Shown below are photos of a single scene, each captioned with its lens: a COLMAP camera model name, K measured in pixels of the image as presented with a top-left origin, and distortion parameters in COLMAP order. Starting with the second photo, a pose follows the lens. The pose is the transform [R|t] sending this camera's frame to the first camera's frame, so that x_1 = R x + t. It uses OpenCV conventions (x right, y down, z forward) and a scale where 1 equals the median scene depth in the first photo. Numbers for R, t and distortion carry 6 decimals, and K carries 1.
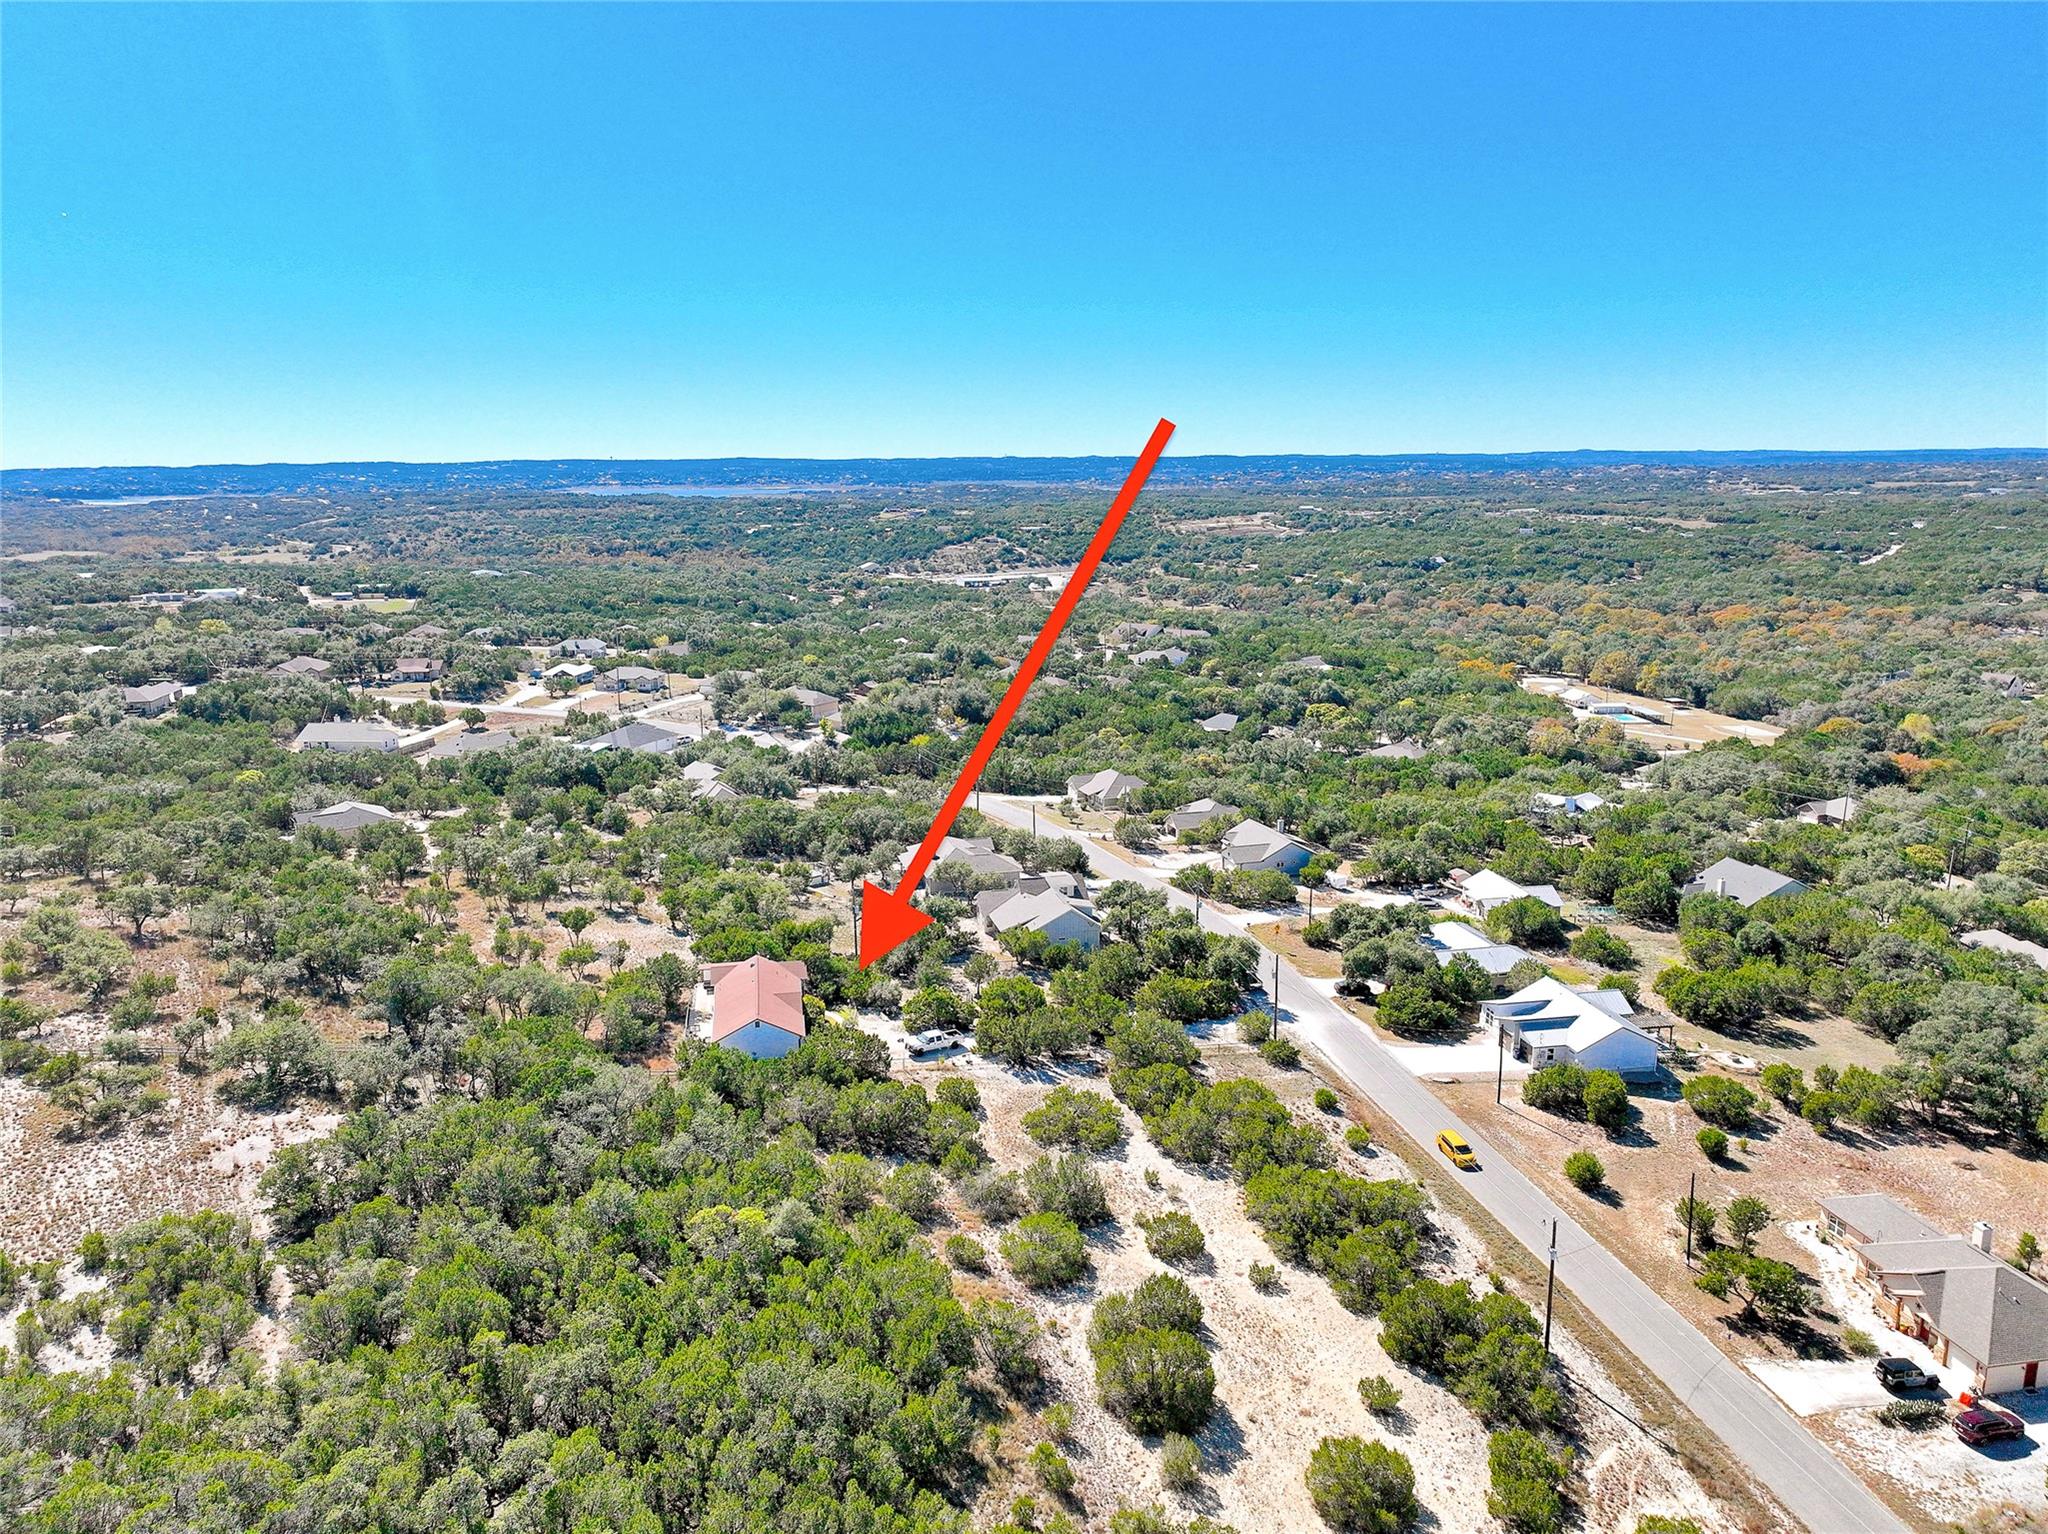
lens RADIAL K [[1430.3, 0, 1013.5], [0, 1430.3, 764.5], [0, 0, 1]] dist [0.000305, 0.006164]
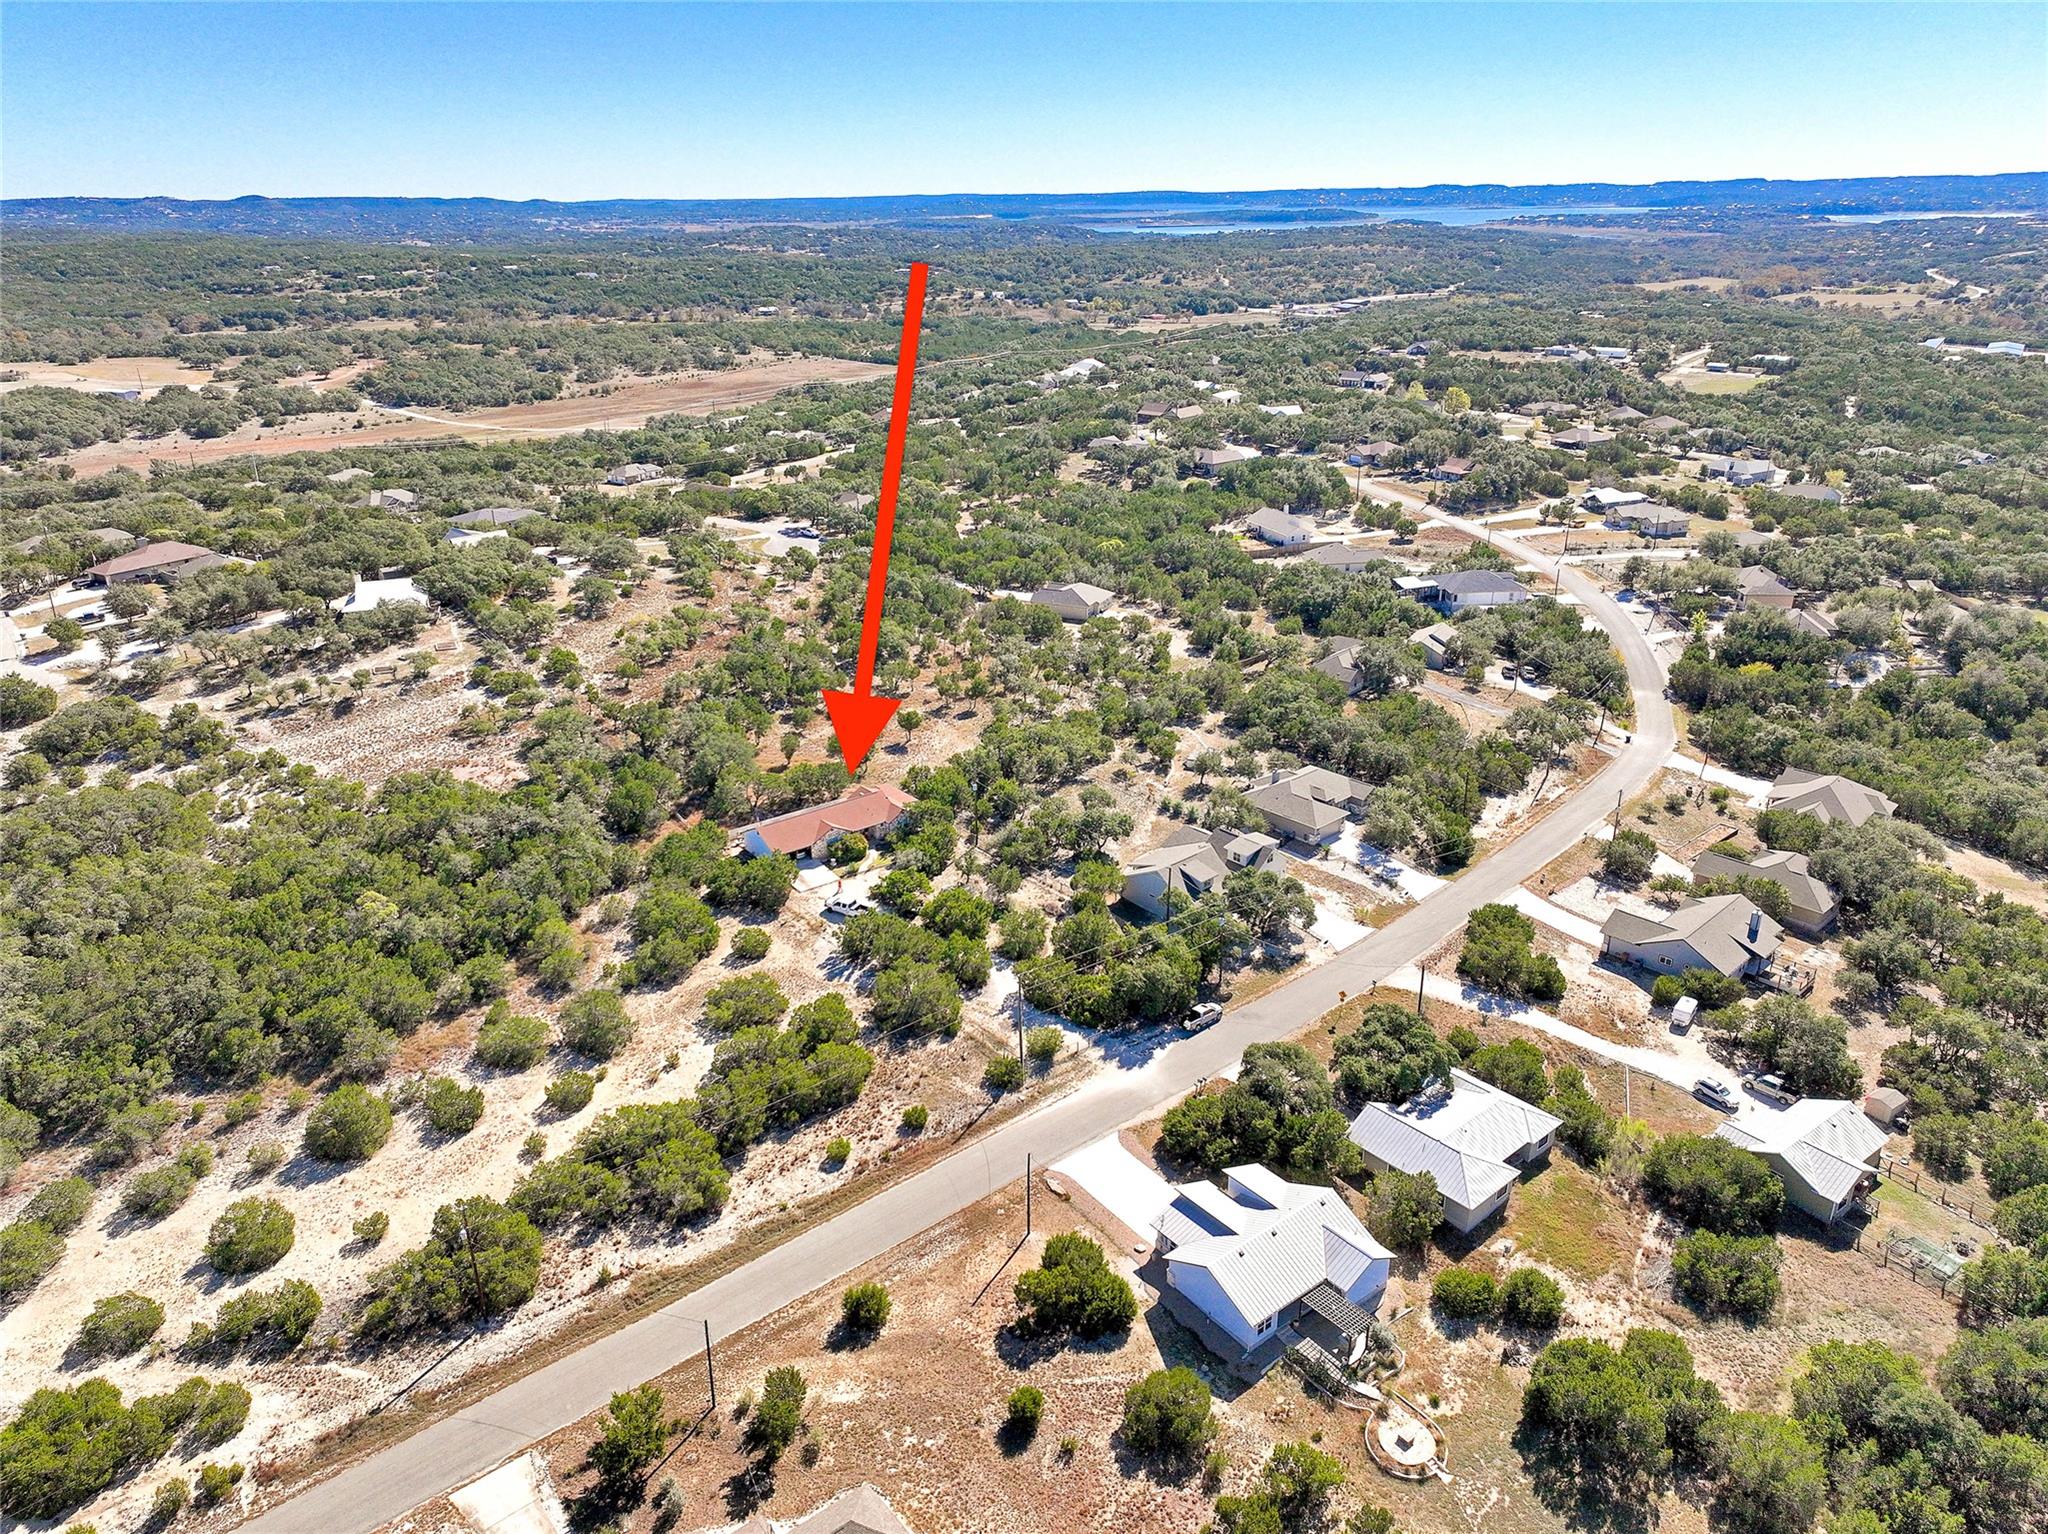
lens RADIAL K [[1430.3, 0, 1018.8], [0, 1430.3, 767.2], [0, 0, 1]] dist [0.000305, 0.006164]
pose [[0.475550, 0.332795, -0.814309, 1.168898], [-0.176140, 0.942956, 0.282506, -0.336860], [0.861874, 0.009087, 0.507041, 0.683912]]
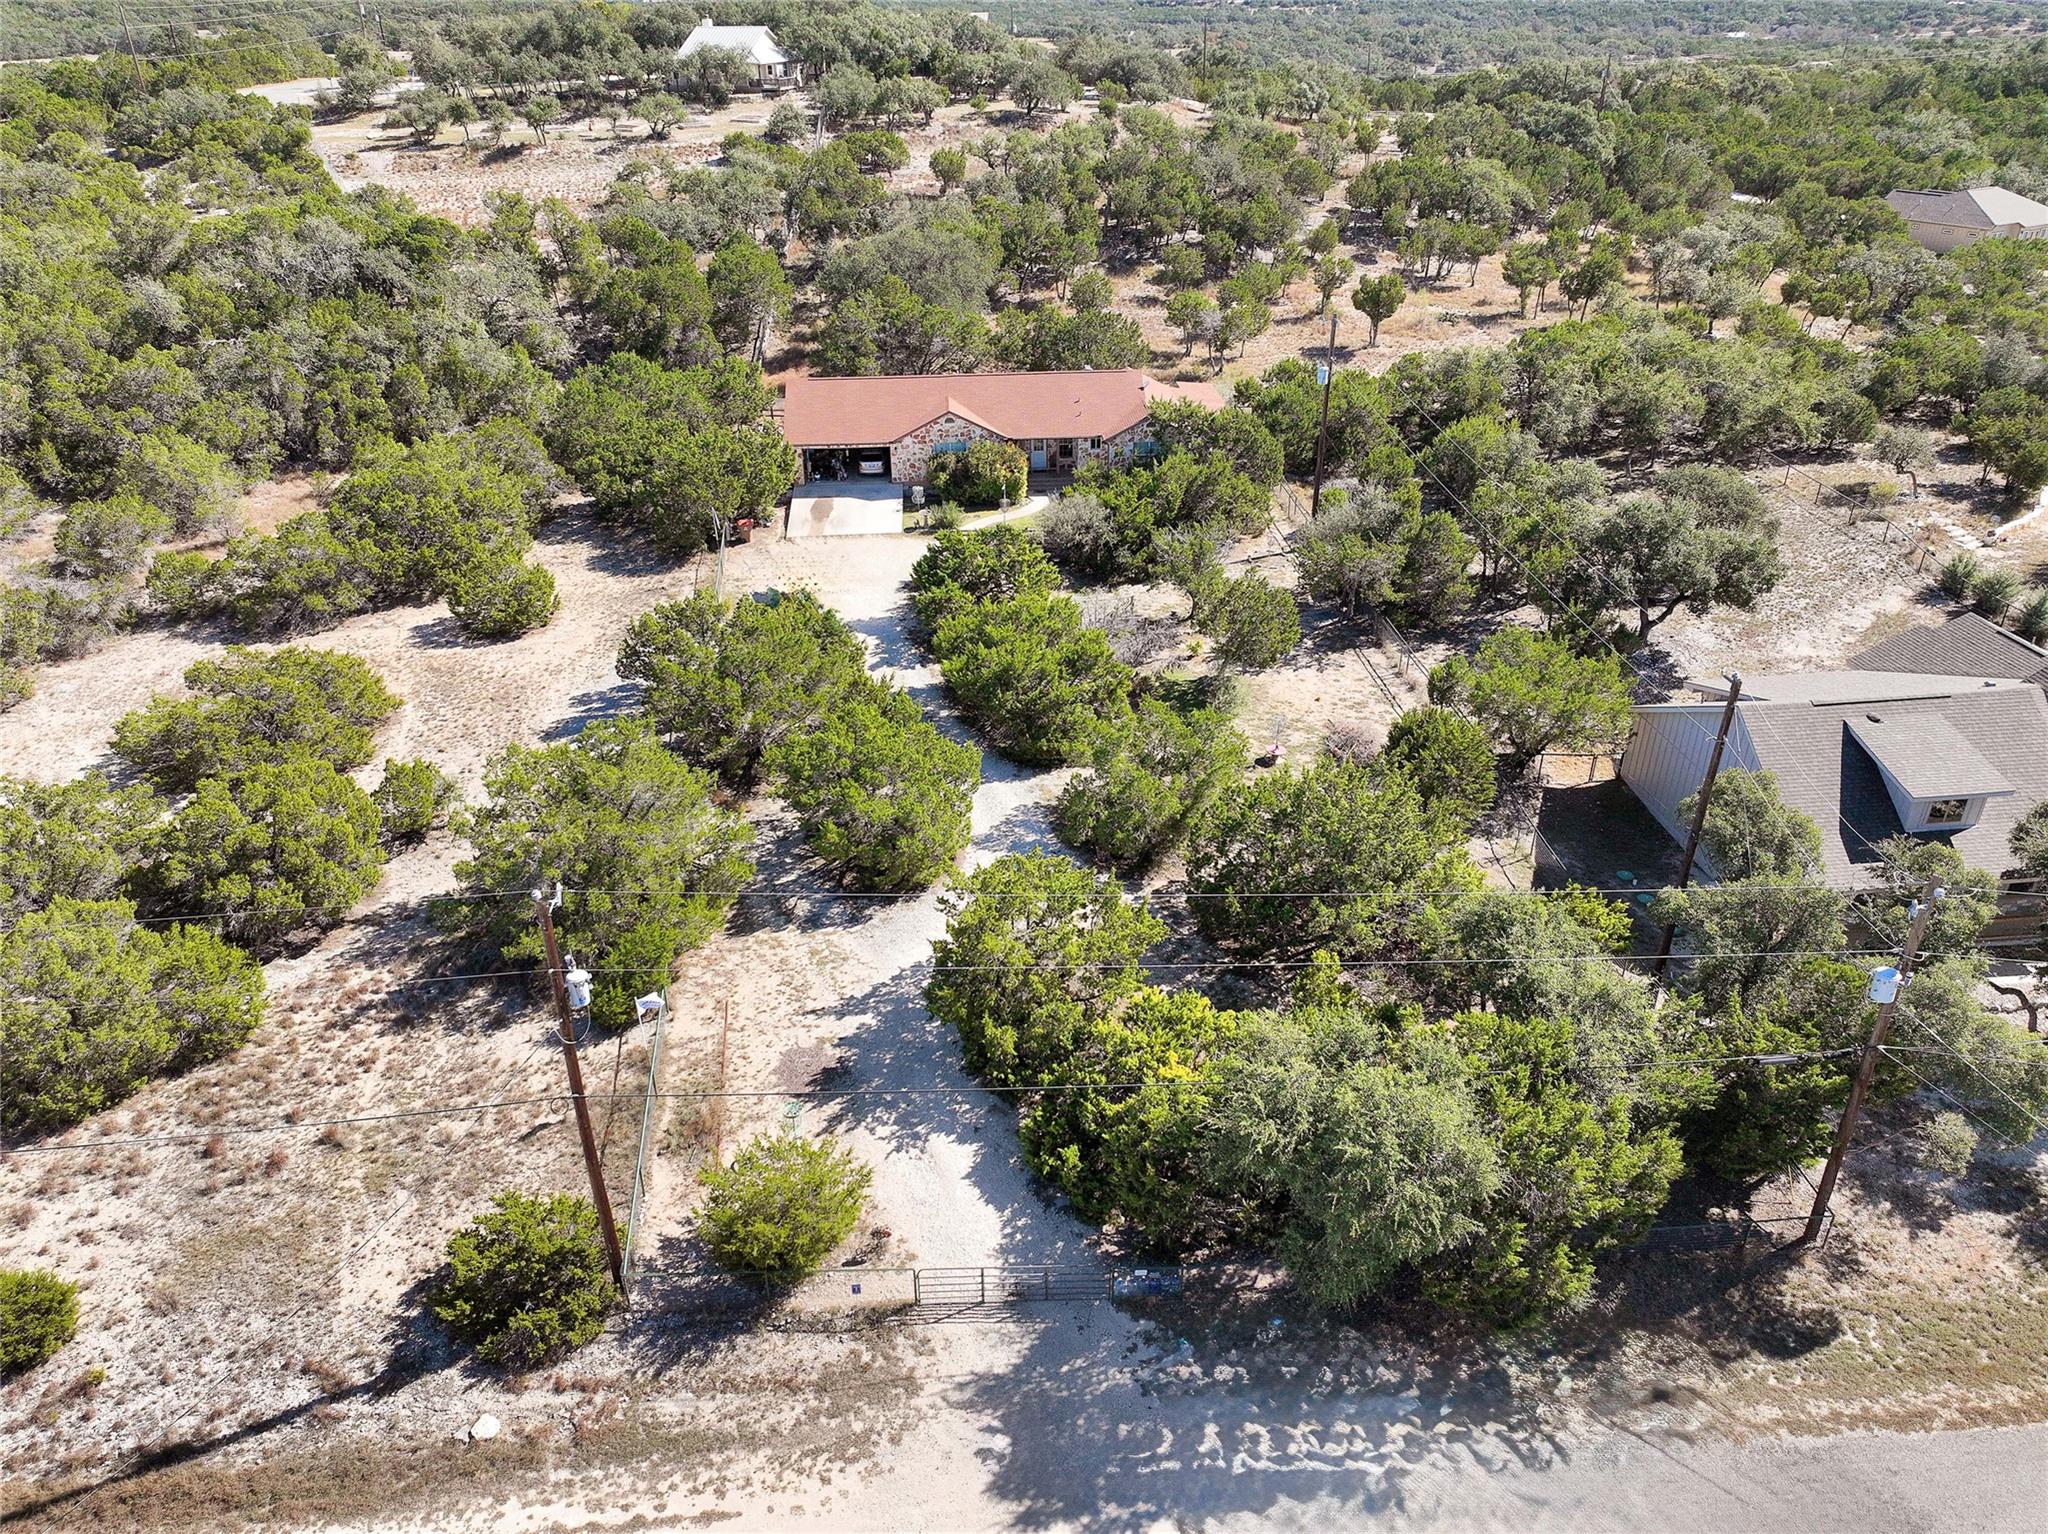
lens RADIAL K [[1430.3, 0, 1017.2], [0, 1430.3, 775.1], [0, 0, 1]] dist [0.000305, 0.006164]
pose [[-0.115536, 0.488227, -0.865035, 0.430863], [-0.196701, 0.842375, 0.501709, 0.017873], [0.973632, 0.228119, -0.001290, 1.376018]]
